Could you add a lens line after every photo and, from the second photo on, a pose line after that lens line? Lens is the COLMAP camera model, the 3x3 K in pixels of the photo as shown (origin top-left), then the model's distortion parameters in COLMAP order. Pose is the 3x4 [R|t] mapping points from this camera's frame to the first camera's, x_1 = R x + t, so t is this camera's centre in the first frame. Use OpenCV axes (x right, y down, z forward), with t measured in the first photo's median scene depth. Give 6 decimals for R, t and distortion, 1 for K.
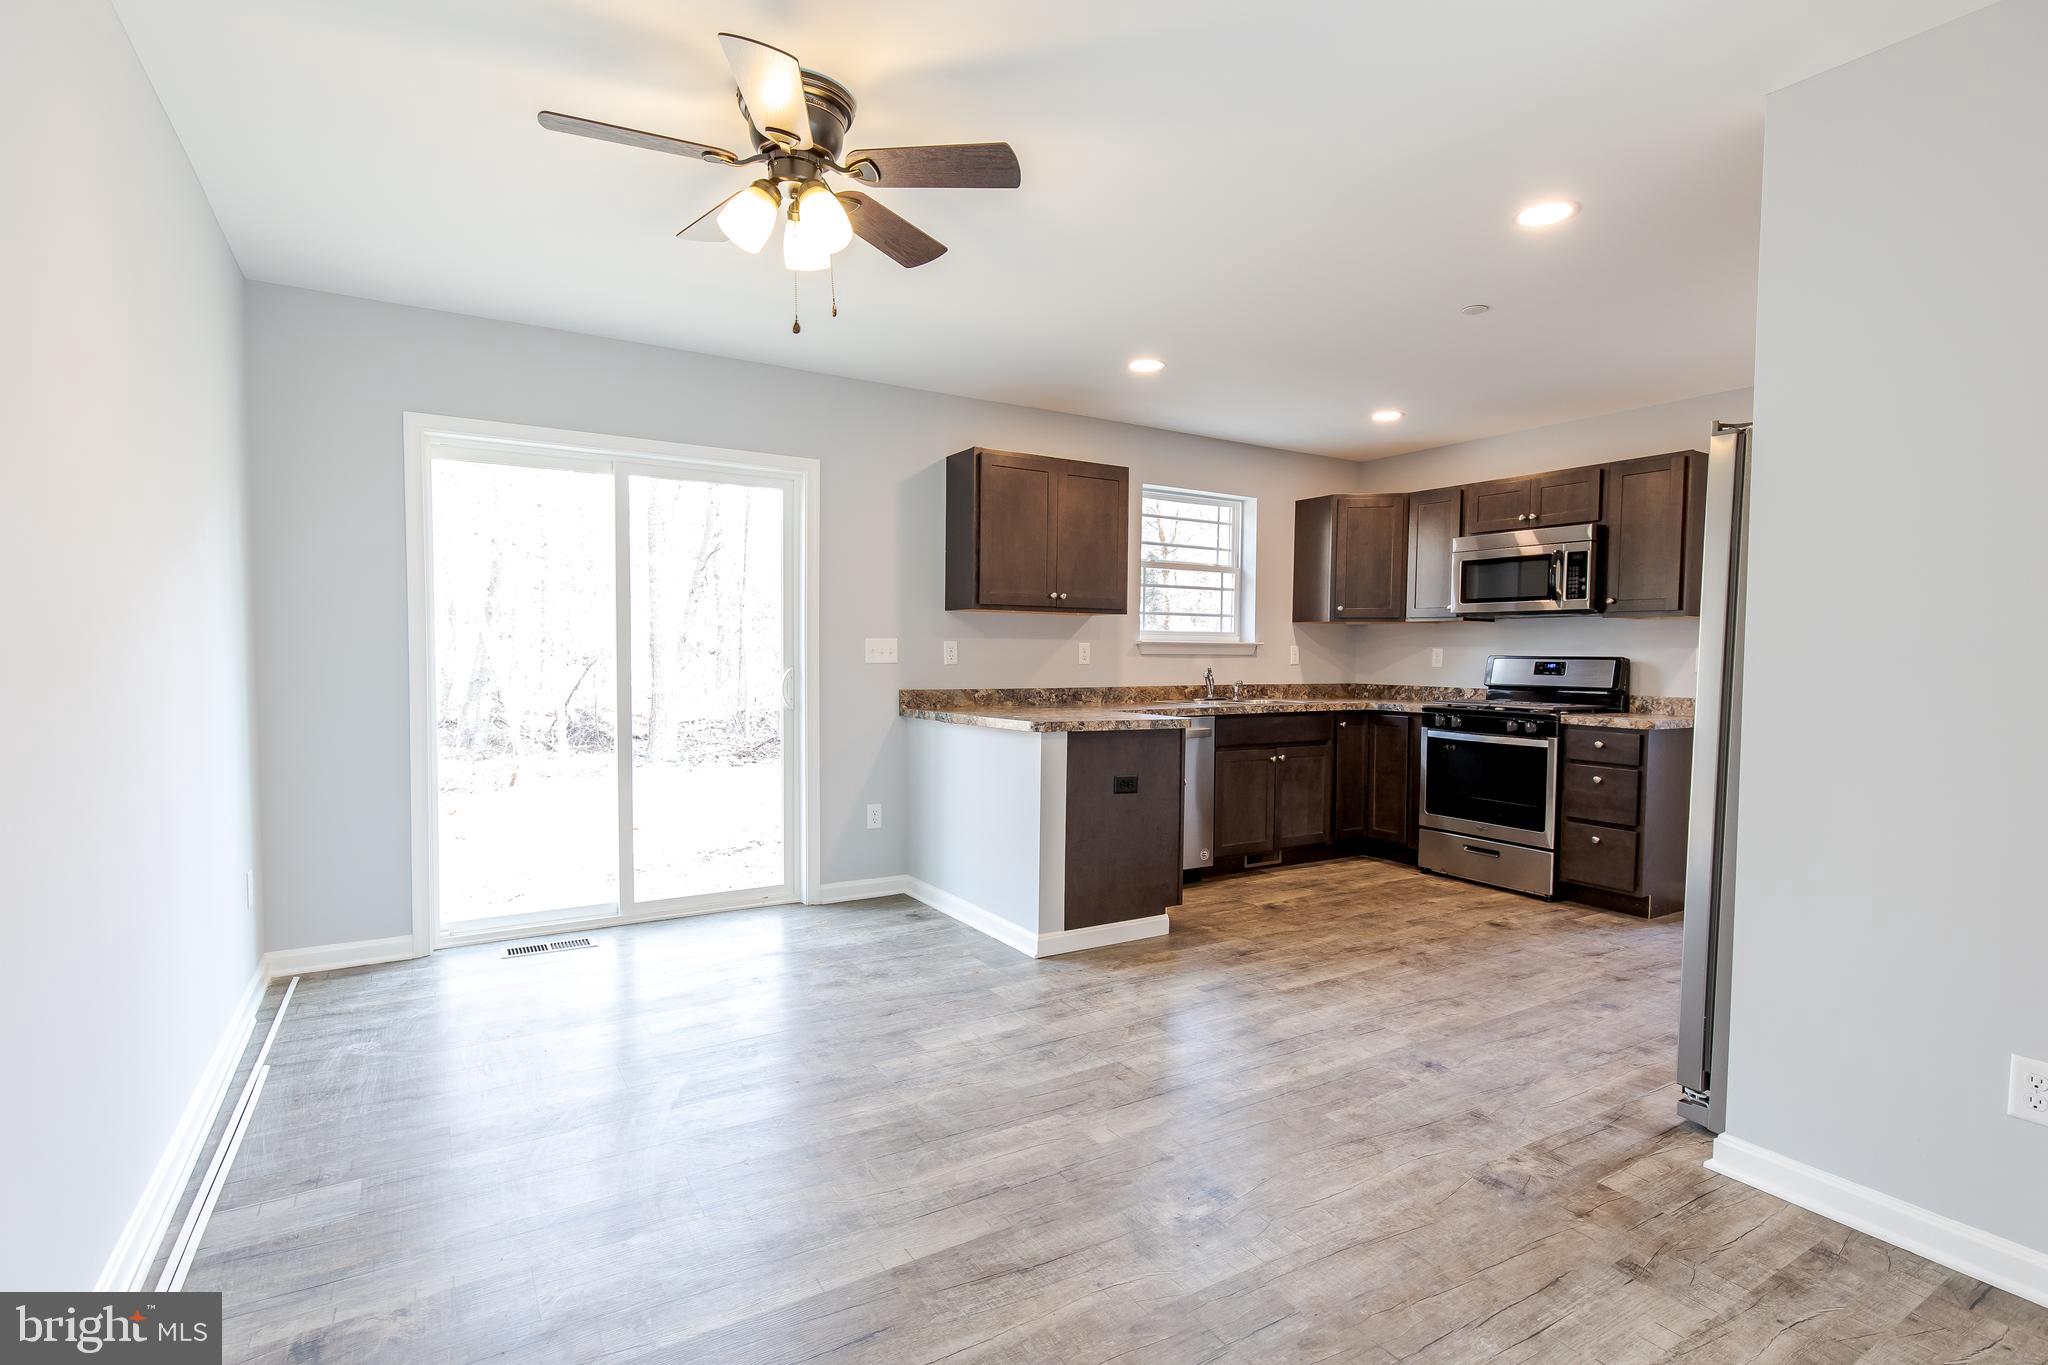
lens RADIAL K [[980.6, 0, 1032.4], [0, 980.6, 693.0], [0, 0, 1]] dist [0.005480, -0.002857]
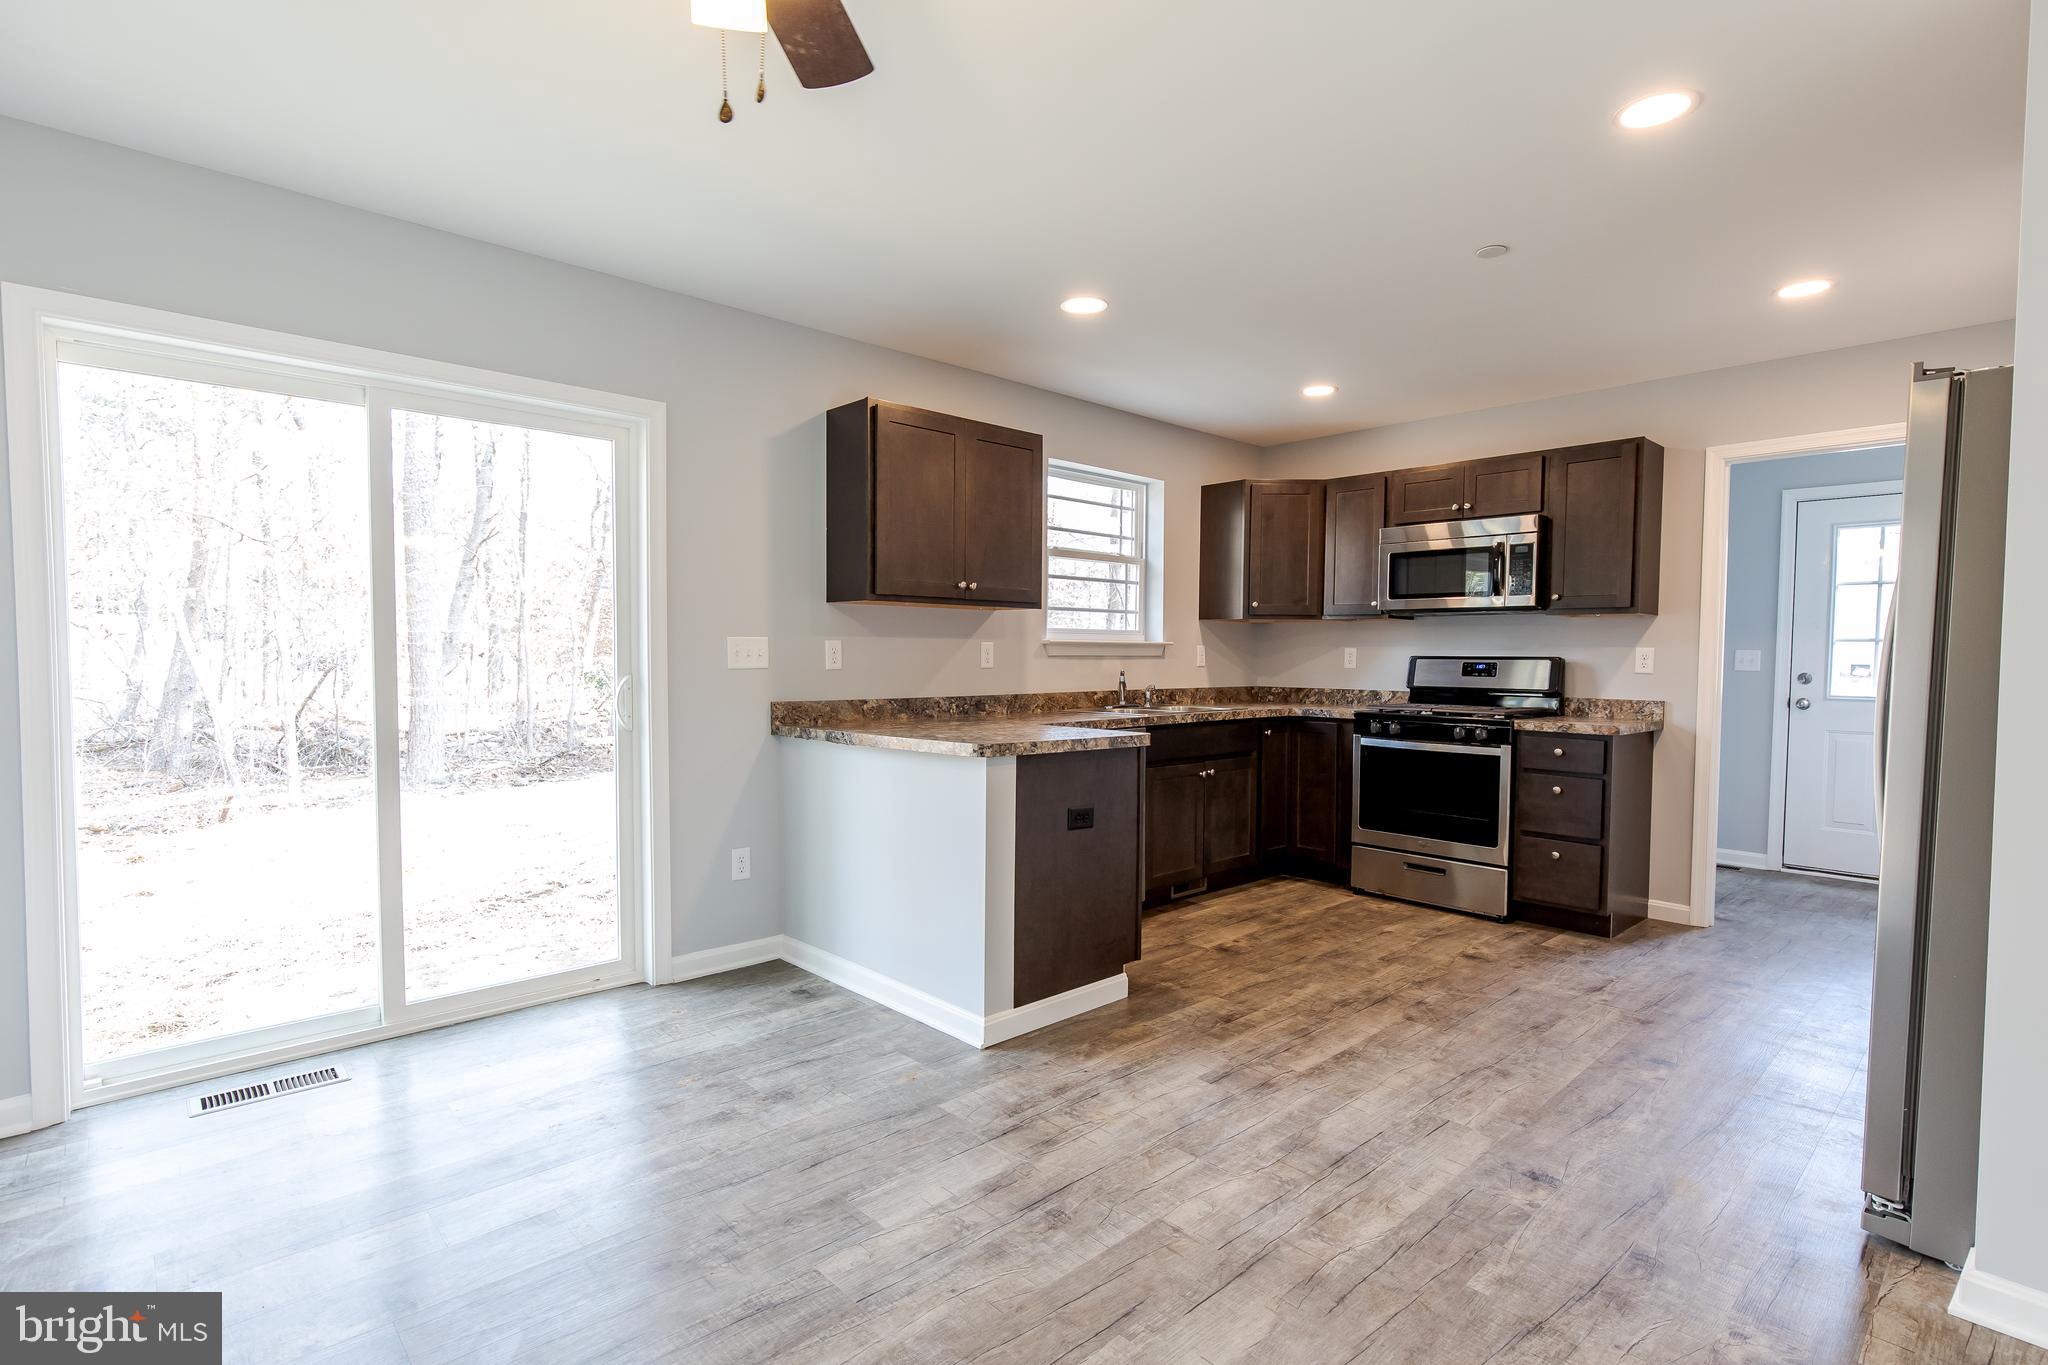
lens RADIAL K [[980.6, 0, 1032.4], [0, 980.6, 693.0], [0, 0, 1]] dist [0.005480, -0.002857]
pose [[0.980240, -0.011185, 0.197495, -0.086193], [0.011294, 0.999936, 0.000575, -0.008745], [-0.197488, 0.001667, 0.980304, 0.184713]]
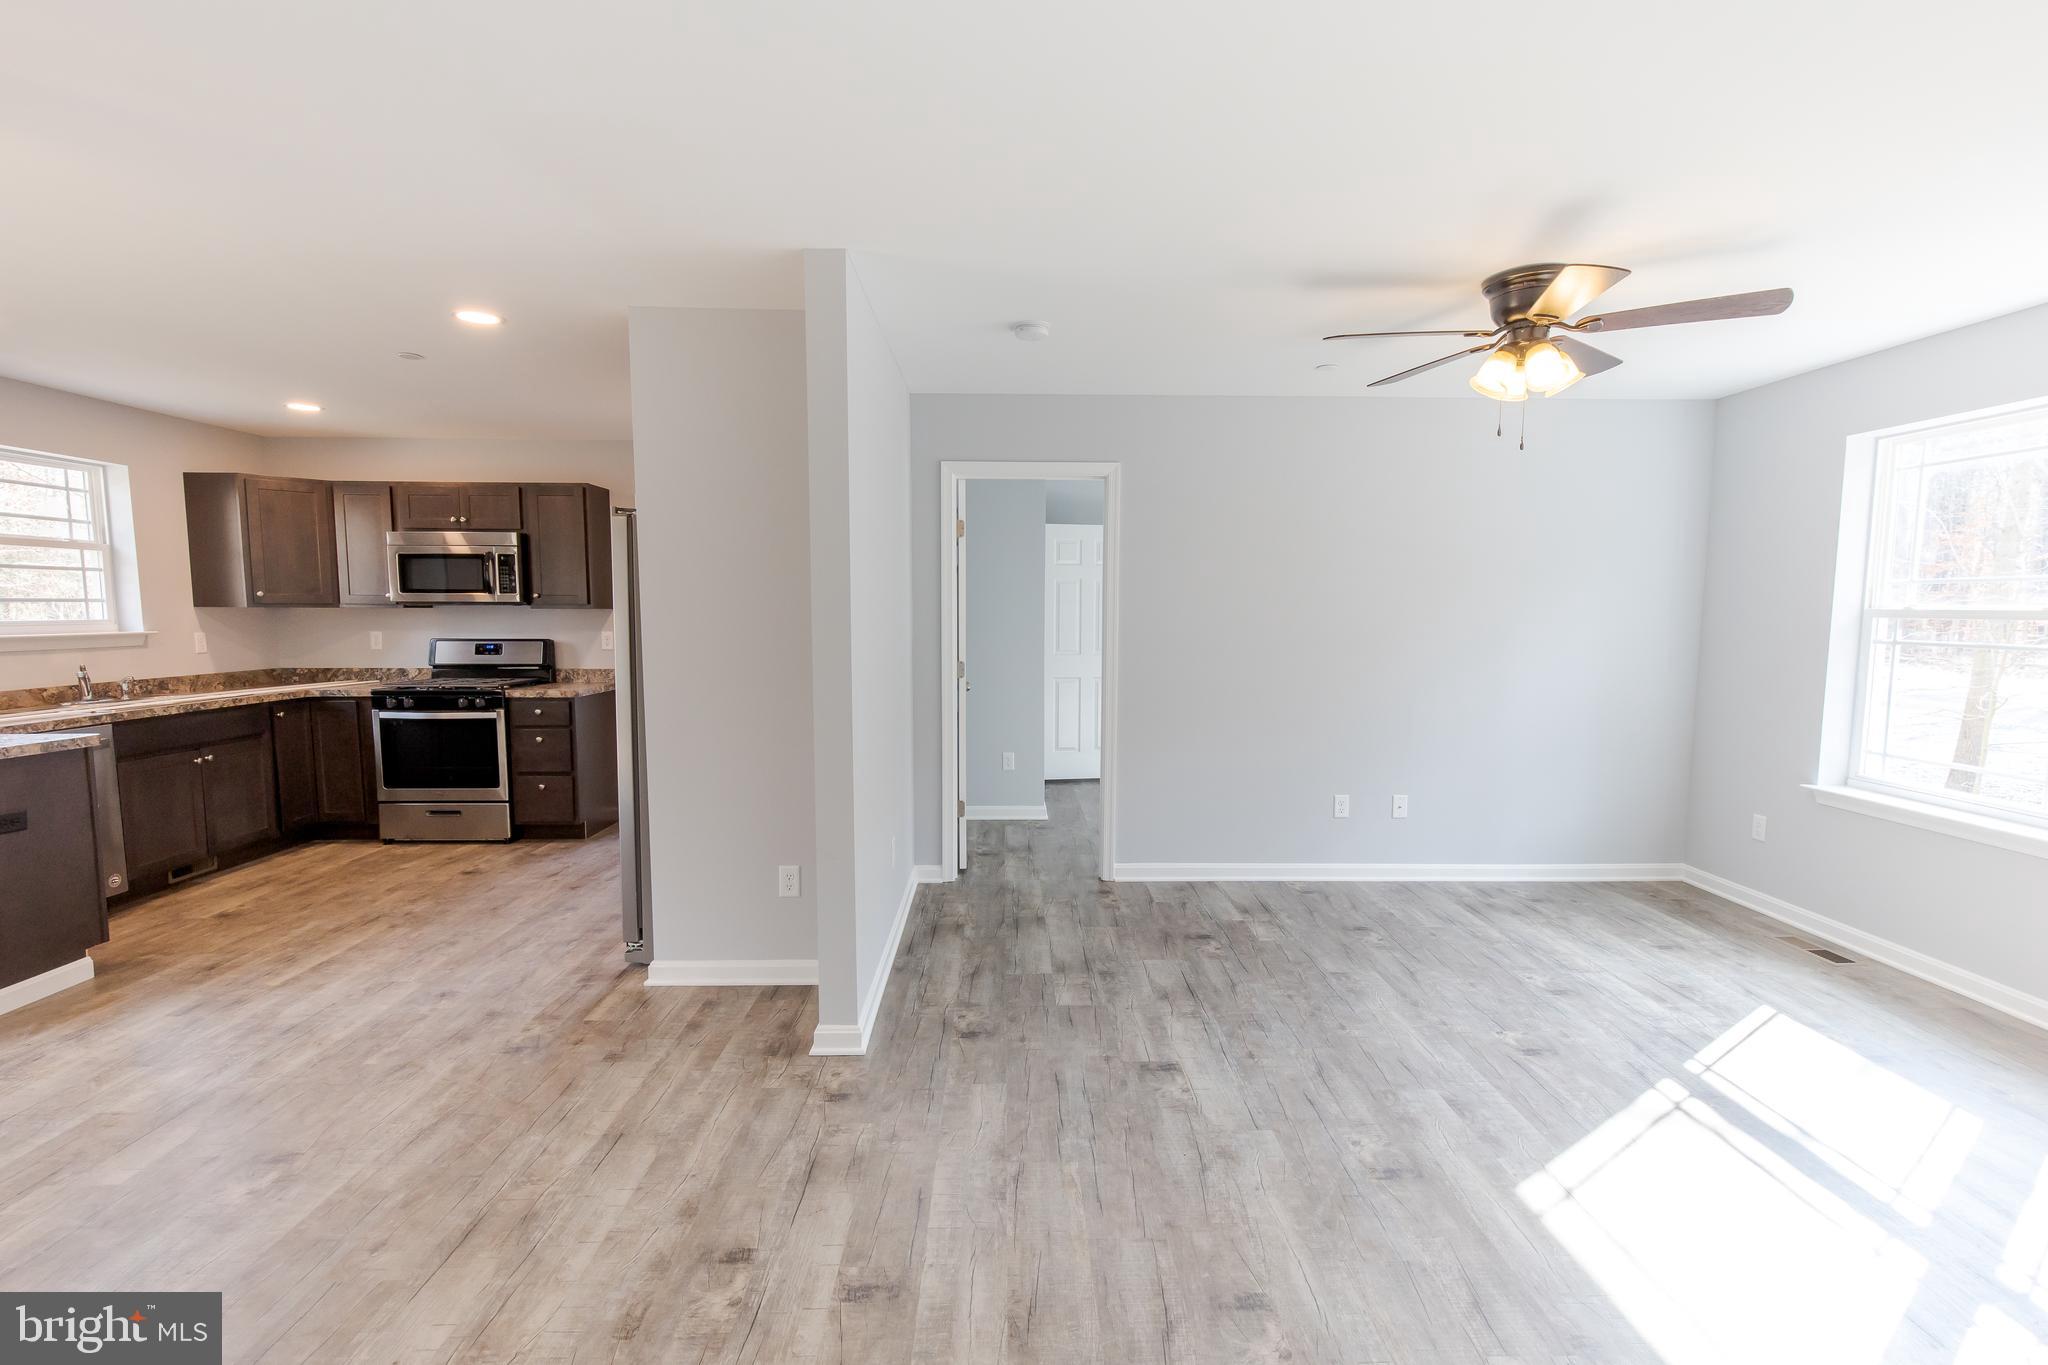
lens RADIAL K [[927.3, 0, 1024.9], [0, 927.3, 692.6], [0, 0, 1]] dist [0.009345, -0.000226]
pose [[0.510359, -0.088690, 0.855376, -0.117774], [0.040205, 0.996041, 0.079287, -0.039942], [-0.859021, -0.006075, 0.511904, -0.141177]]
